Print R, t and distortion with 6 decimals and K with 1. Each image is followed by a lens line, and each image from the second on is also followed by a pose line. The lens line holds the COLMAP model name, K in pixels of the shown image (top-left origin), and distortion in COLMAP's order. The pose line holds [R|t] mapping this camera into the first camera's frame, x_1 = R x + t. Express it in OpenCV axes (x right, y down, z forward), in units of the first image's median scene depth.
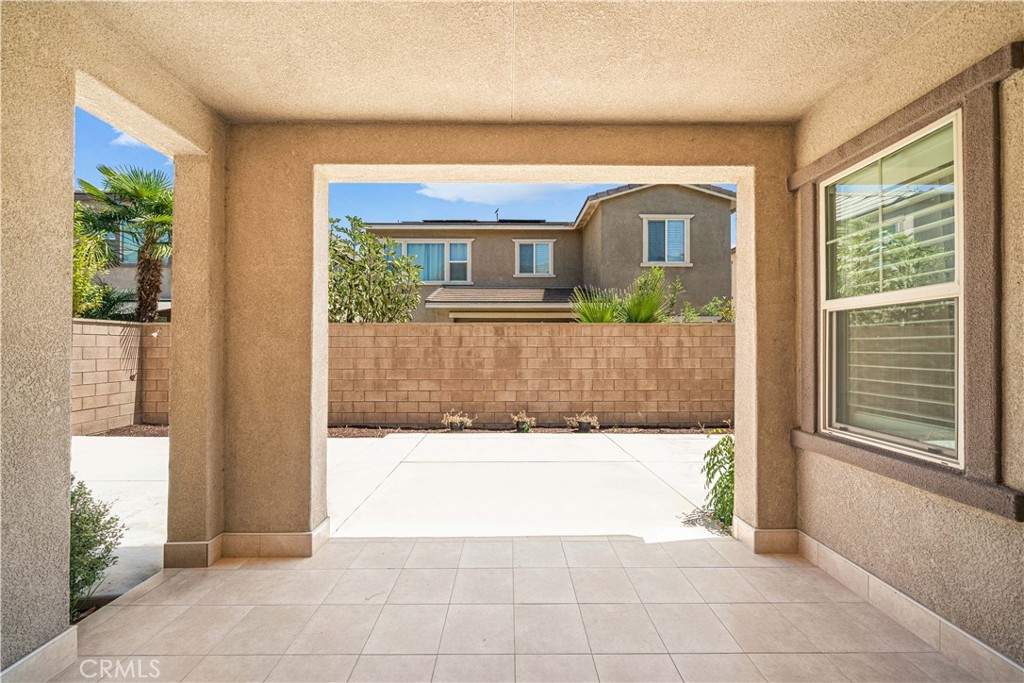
lens RADIAL K [[381.0, 0, 509.5], [0, 381.0, 347.9], [0, 0, 1]] dist [0.000071, -0.000009]
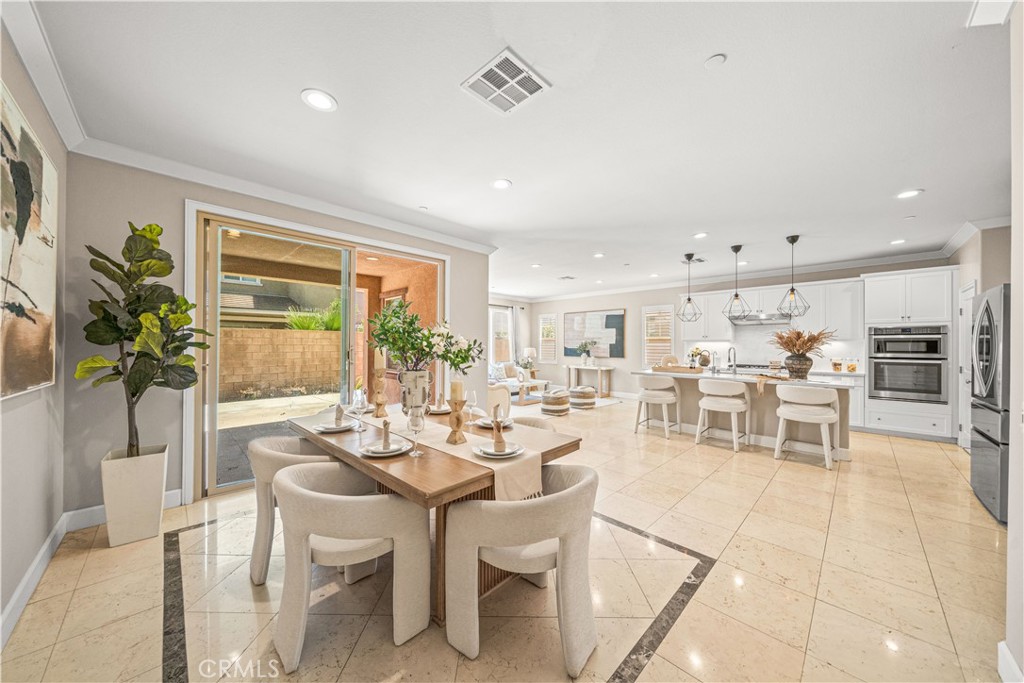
lens RADIAL K [[352.1, 0, 508.7], [0, 352.1, 342.3], [0, 0, 1]] dist [-0.001103, -0.000022]
pose [[0.715470, 0.006458, 0.698613, -0.195692], [-0.008197, 0.999966, -0.000850, -0.019256], [-0.698595, -0.005118, 0.715499, -0.673945]]
